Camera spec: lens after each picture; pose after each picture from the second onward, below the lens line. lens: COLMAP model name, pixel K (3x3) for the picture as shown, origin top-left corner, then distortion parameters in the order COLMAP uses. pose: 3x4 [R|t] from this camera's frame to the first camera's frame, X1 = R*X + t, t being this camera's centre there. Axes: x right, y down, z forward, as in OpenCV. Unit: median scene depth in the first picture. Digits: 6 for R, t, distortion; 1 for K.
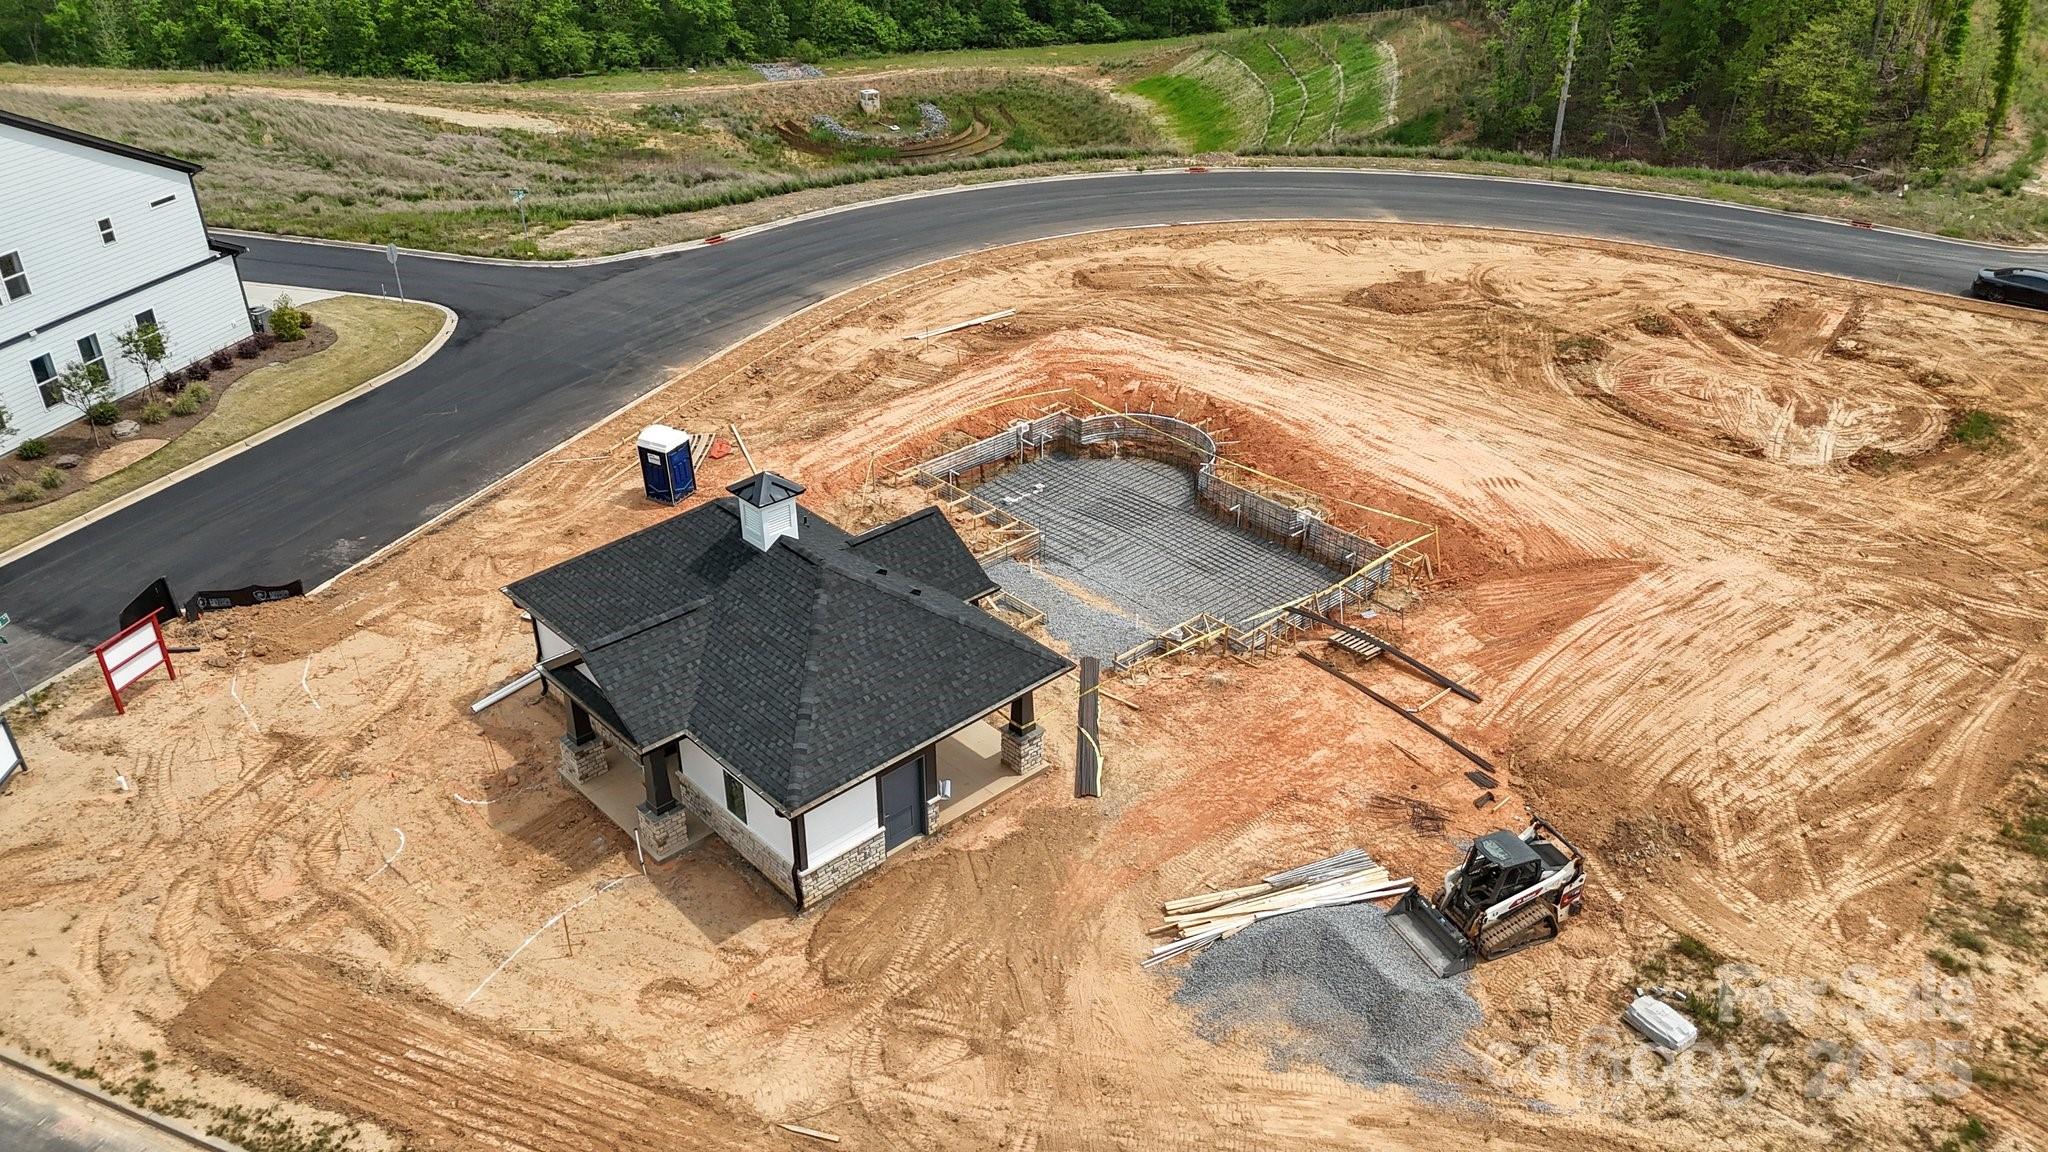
lens RADIAL K [[1498.9, 0, 1024.0], [0, 1498.9, 576.0], [0, 0, 1]] dist [0.073113, -0.078896]
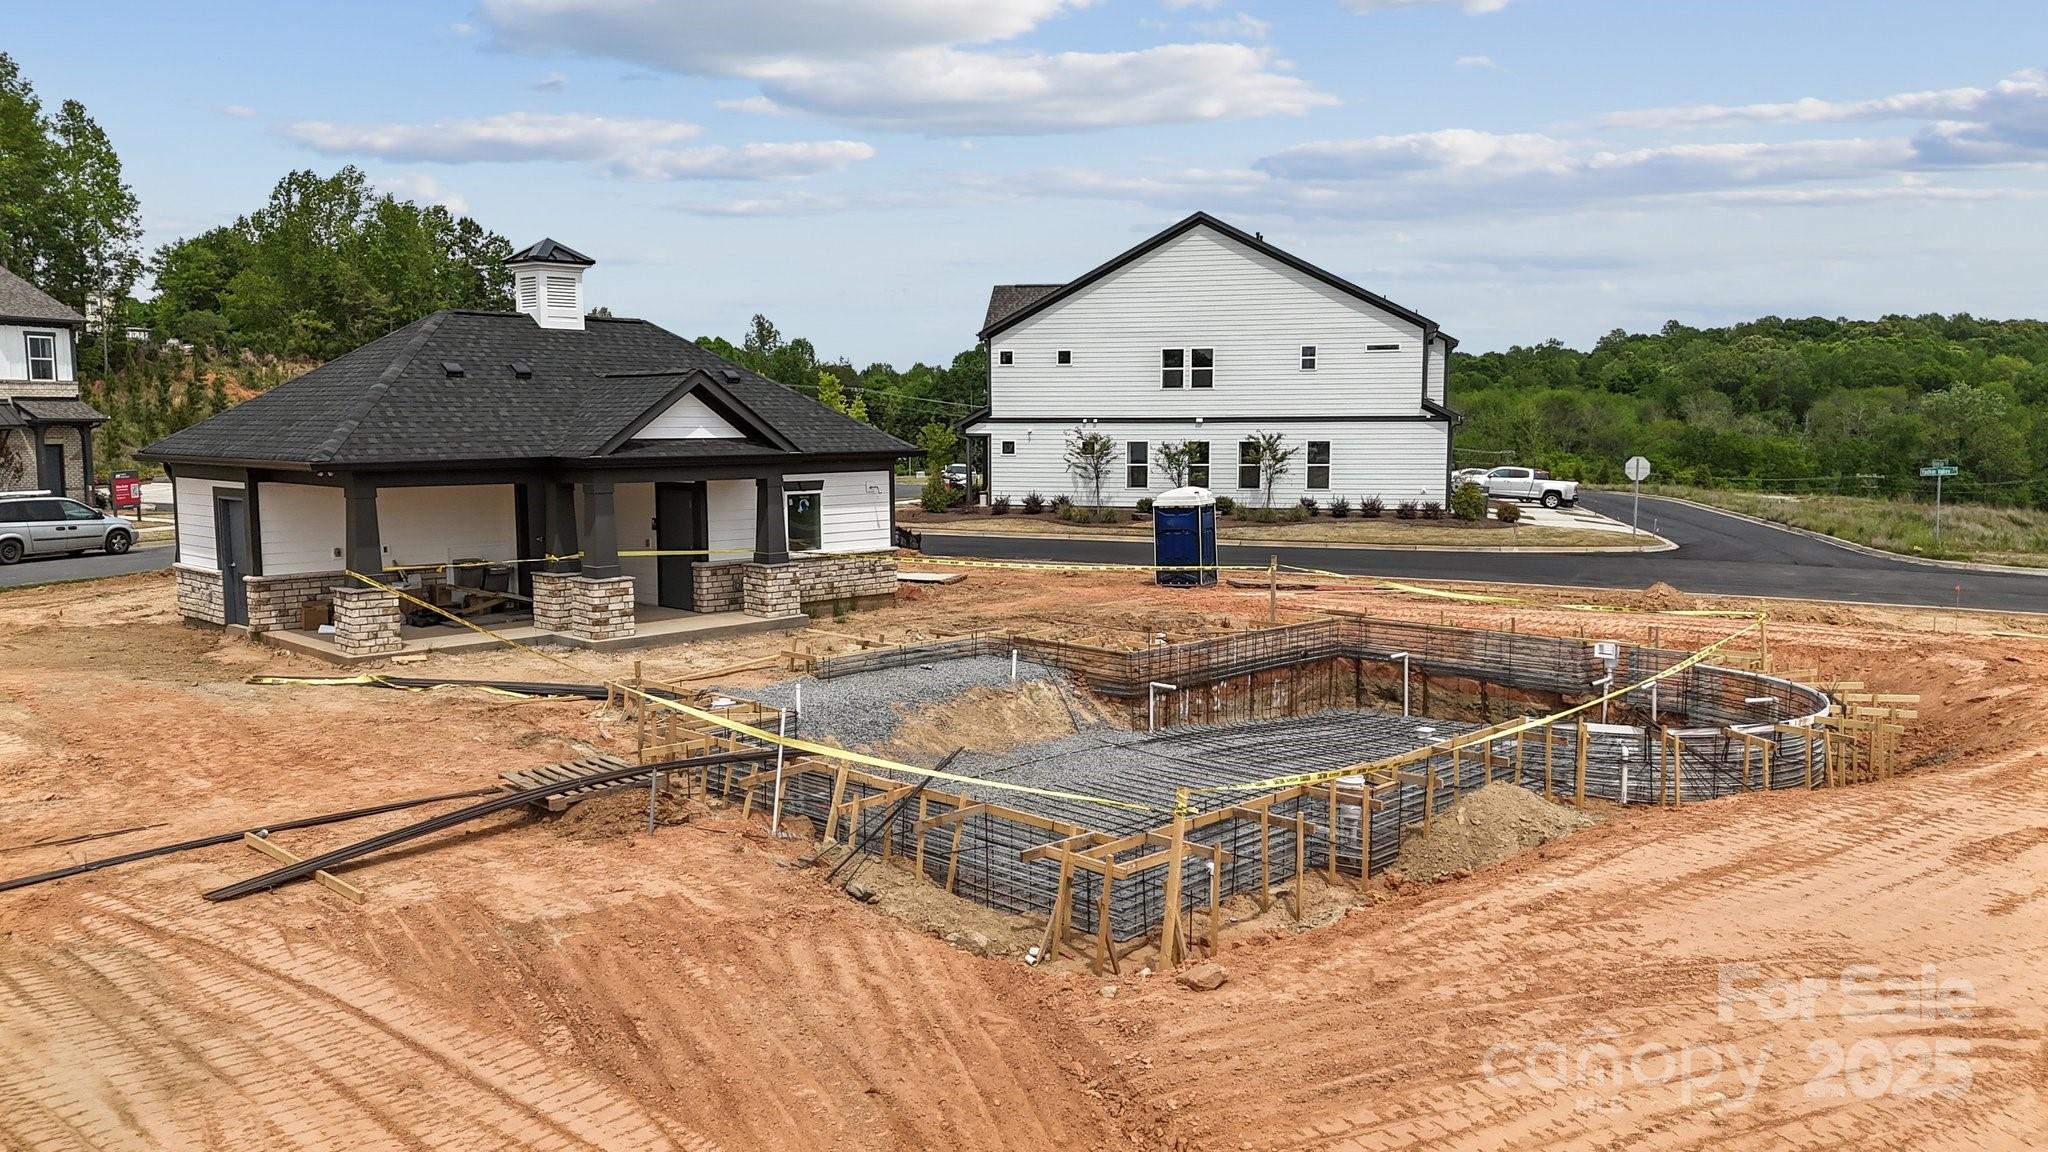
lens RADIAL K [[1498.9, 0, 1024.0], [0, 1498.9, 576.0], [0, 0, 1]] dist [0.073113, -0.078896]
pose [[0.066809, 0.109380, -0.991752, 0.497698], [-0.494259, 0.867077, 0.062334, -0.065635], [0.866744, 0.486018, 0.111990, 0.855251]]
